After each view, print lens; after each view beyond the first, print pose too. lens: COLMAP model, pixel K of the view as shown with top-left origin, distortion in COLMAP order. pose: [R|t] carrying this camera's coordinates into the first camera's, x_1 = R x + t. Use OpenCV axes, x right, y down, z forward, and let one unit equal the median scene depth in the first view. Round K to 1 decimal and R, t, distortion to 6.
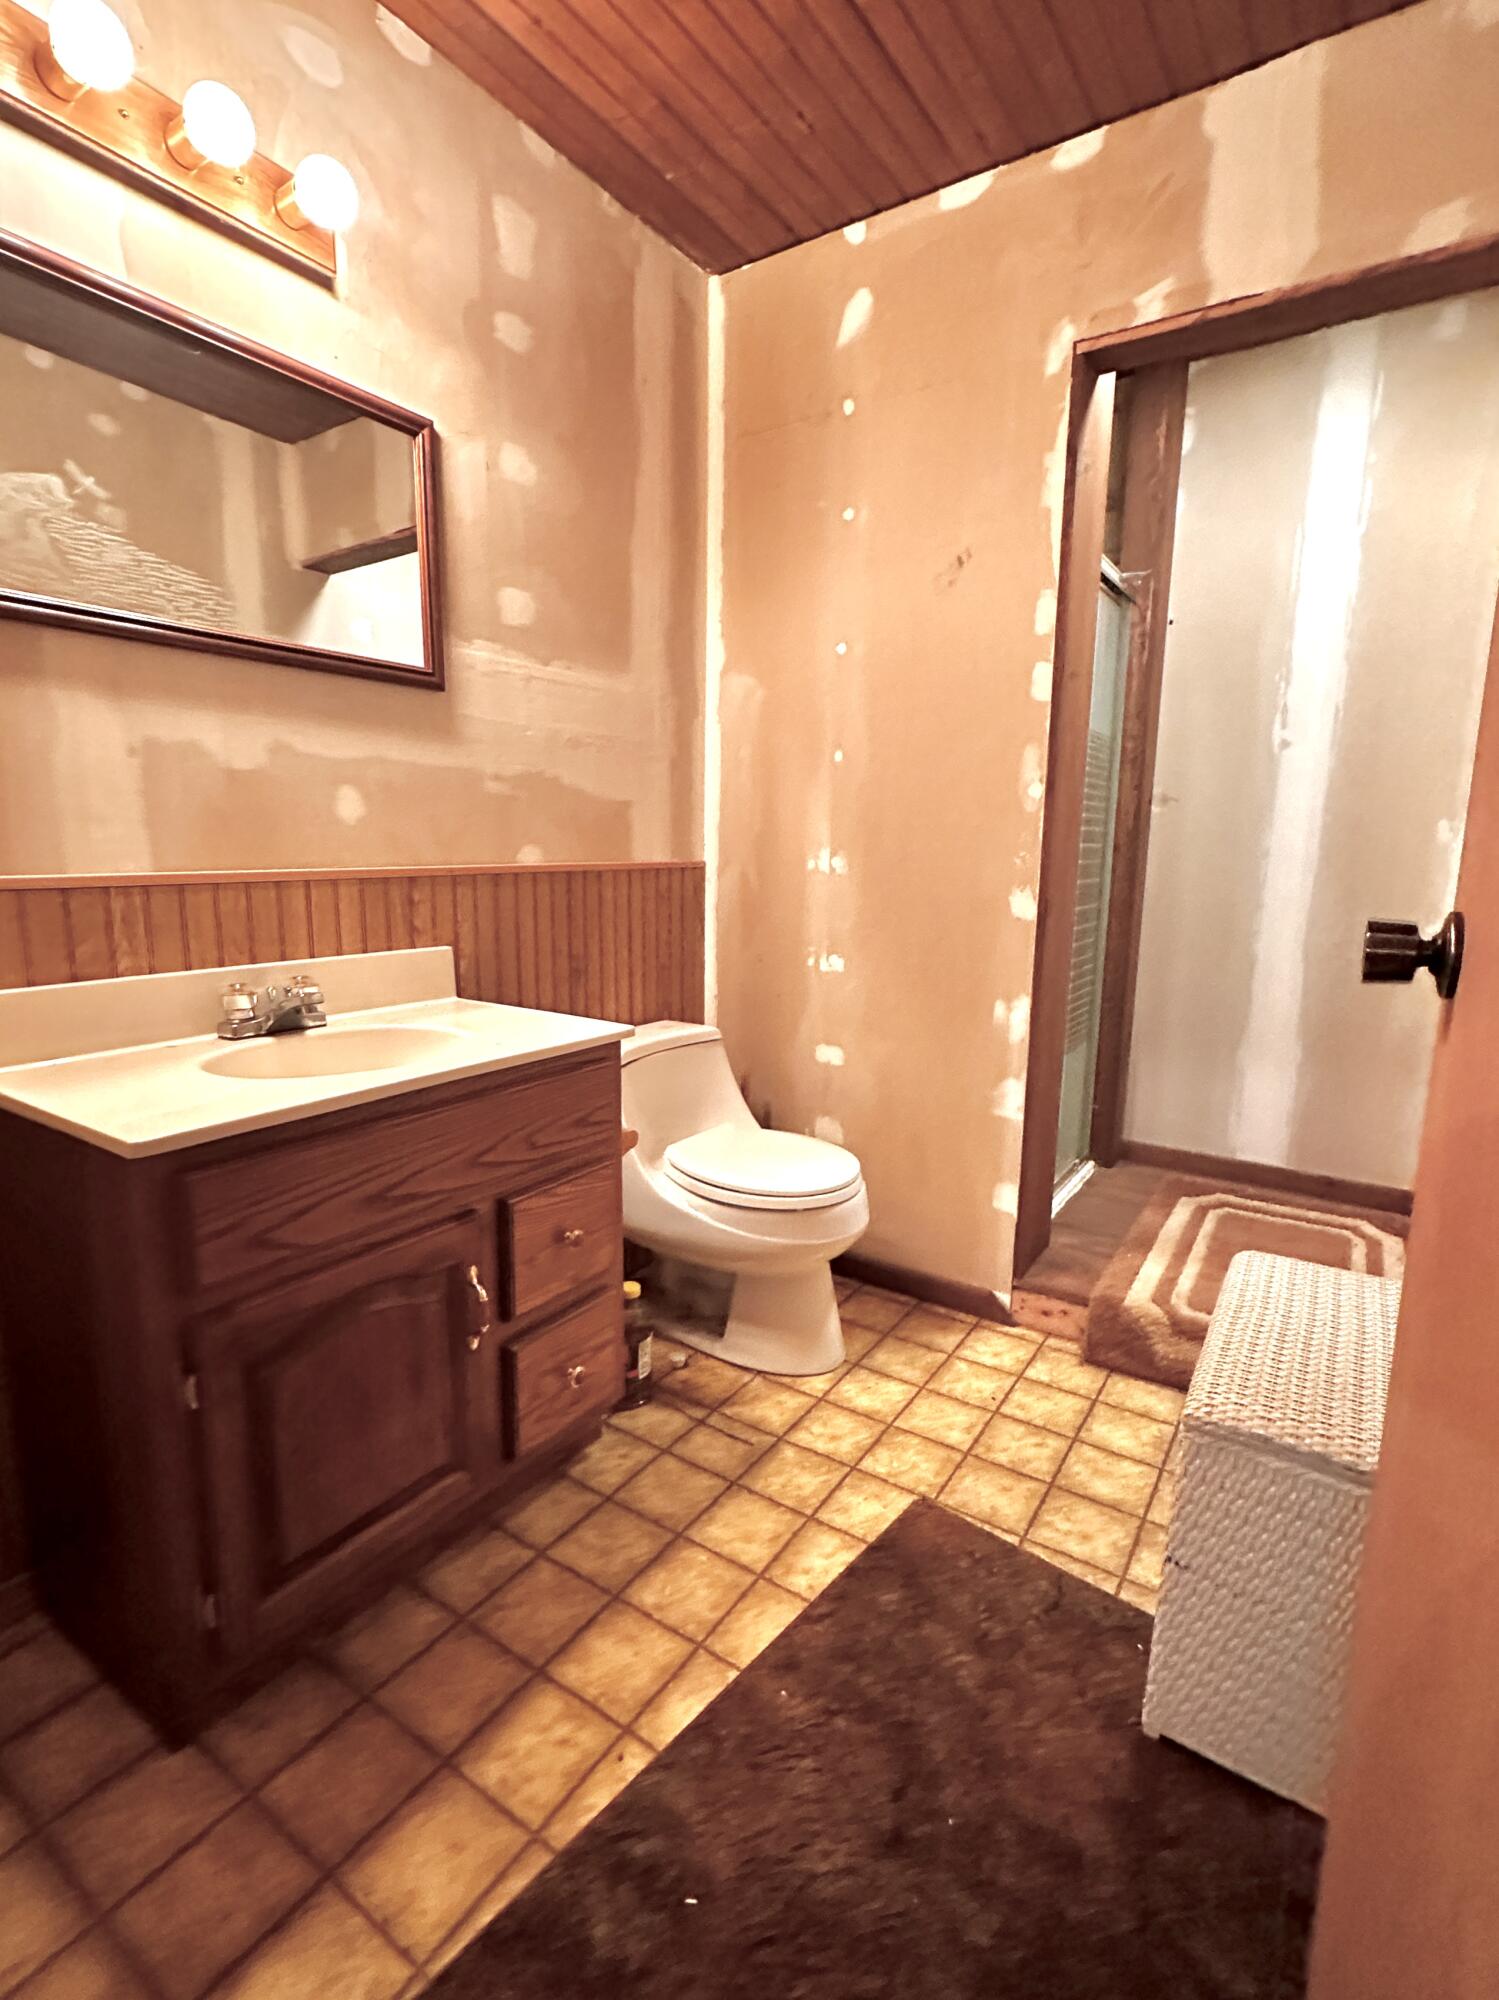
lens RADIAL K [[930.5, 0, 763.6], [0, 930.5, 1001.6], [0, 0, 1]] dist [-0.003995, -0.000374]
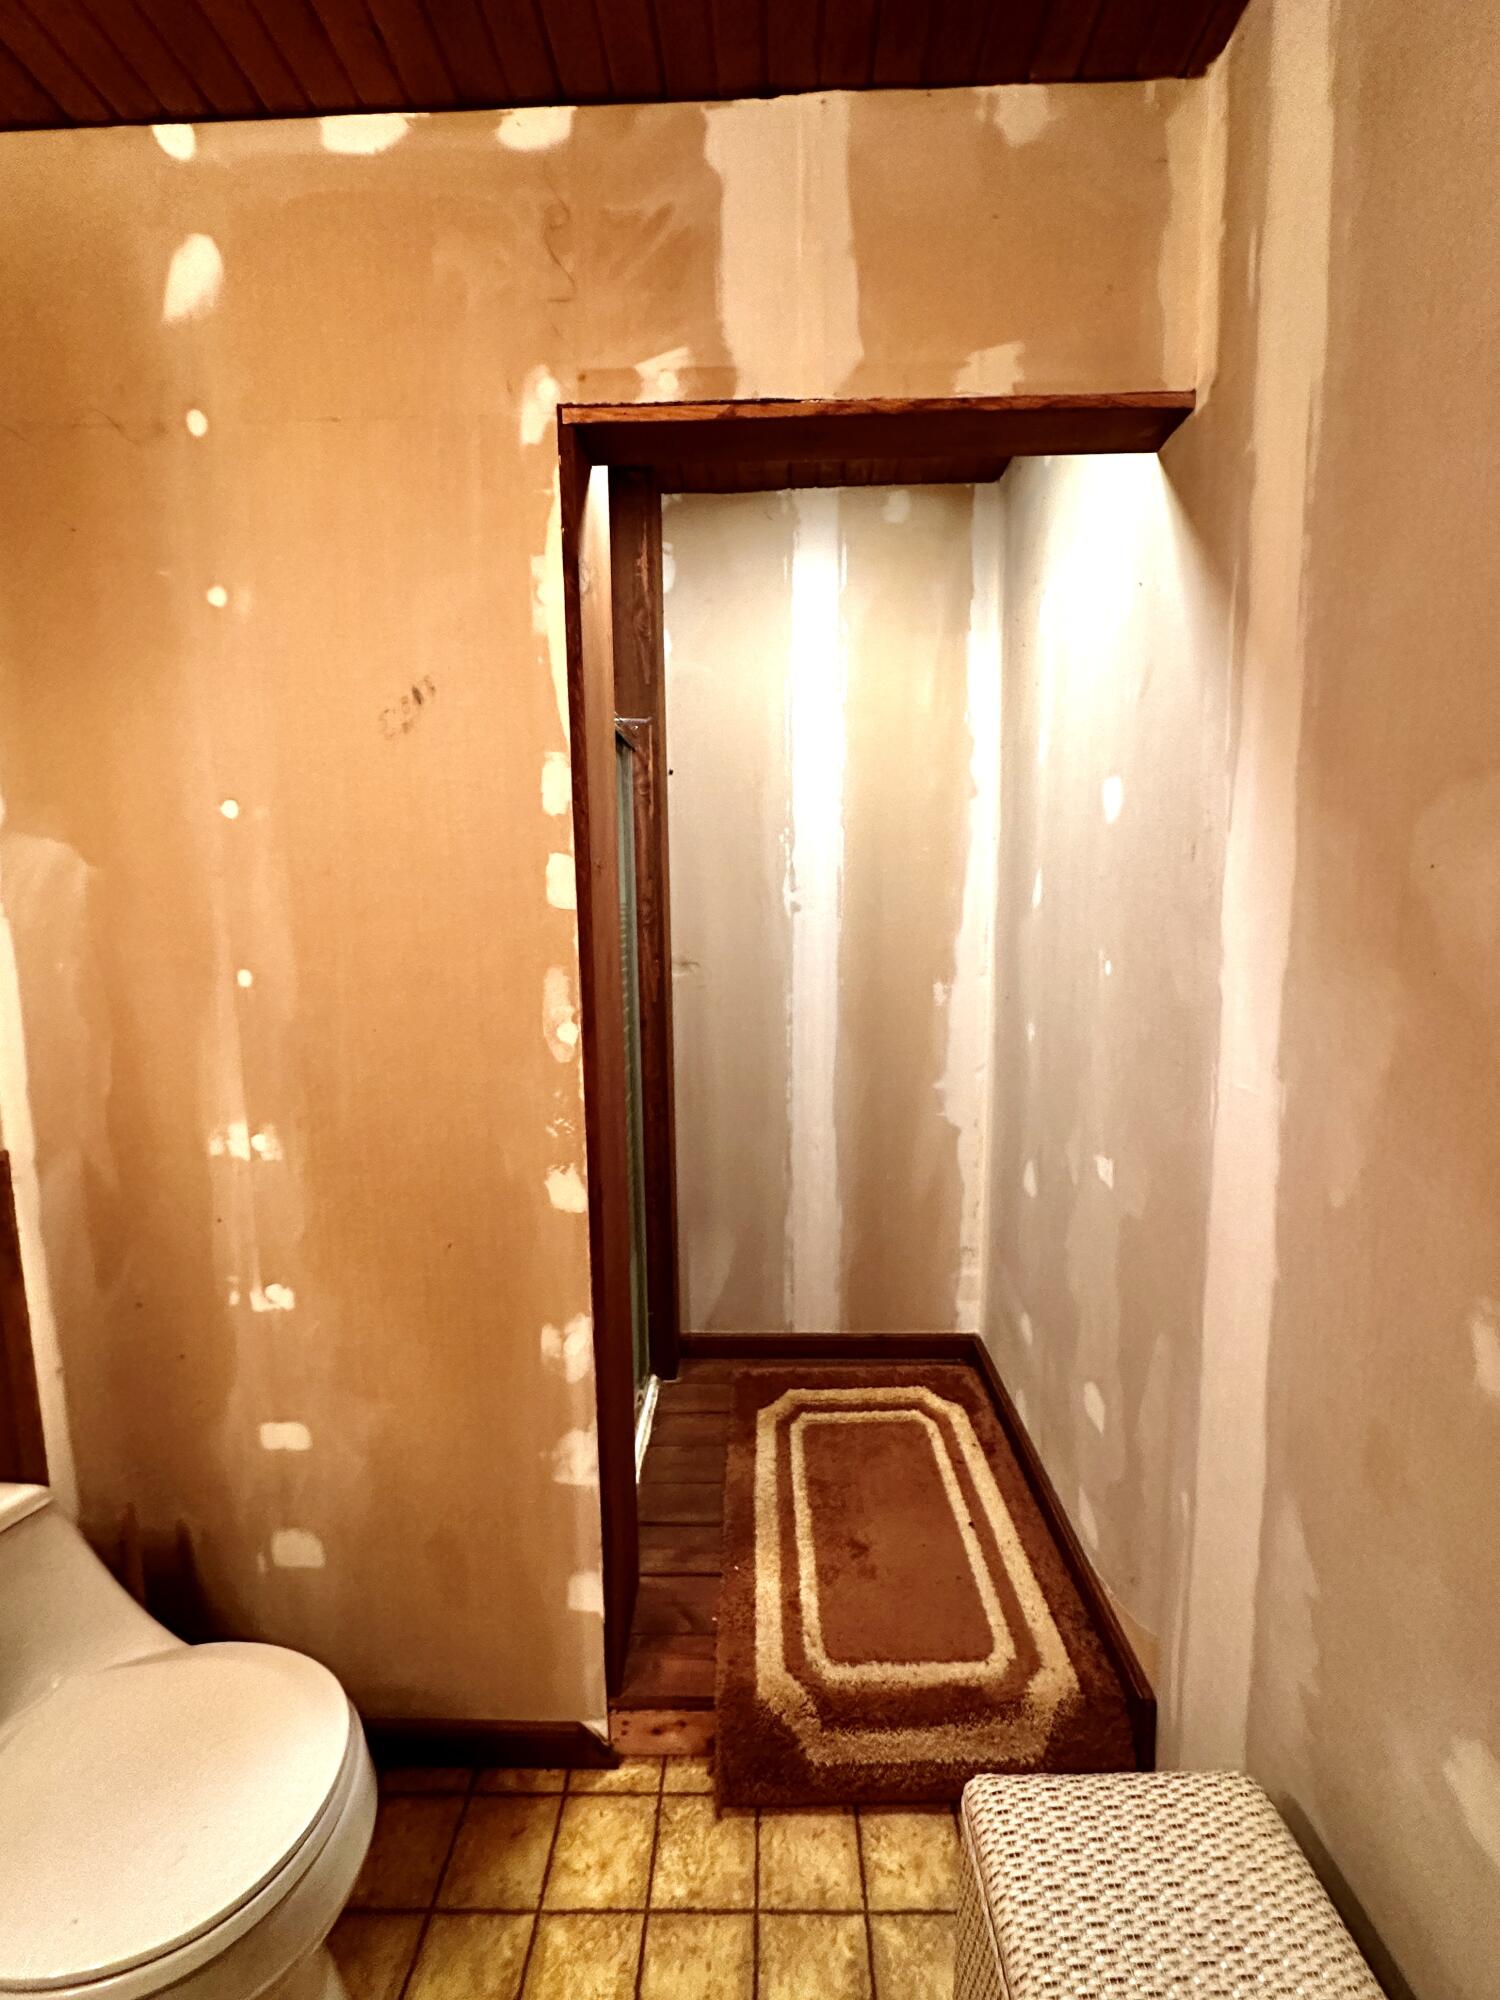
lens RADIAL K [[802.0, 0, 738.2], [0, 802.0, 995.6], [0, 0, 1]] dist [-0.002400, 0.000850]
pose [[0.850156, -0.091273, 0.518560, 0.085127], [0.115932, 0.993140, -0.015260, -0.214025], [-0.513610, 0.073091, 0.854905, 0.388927]]
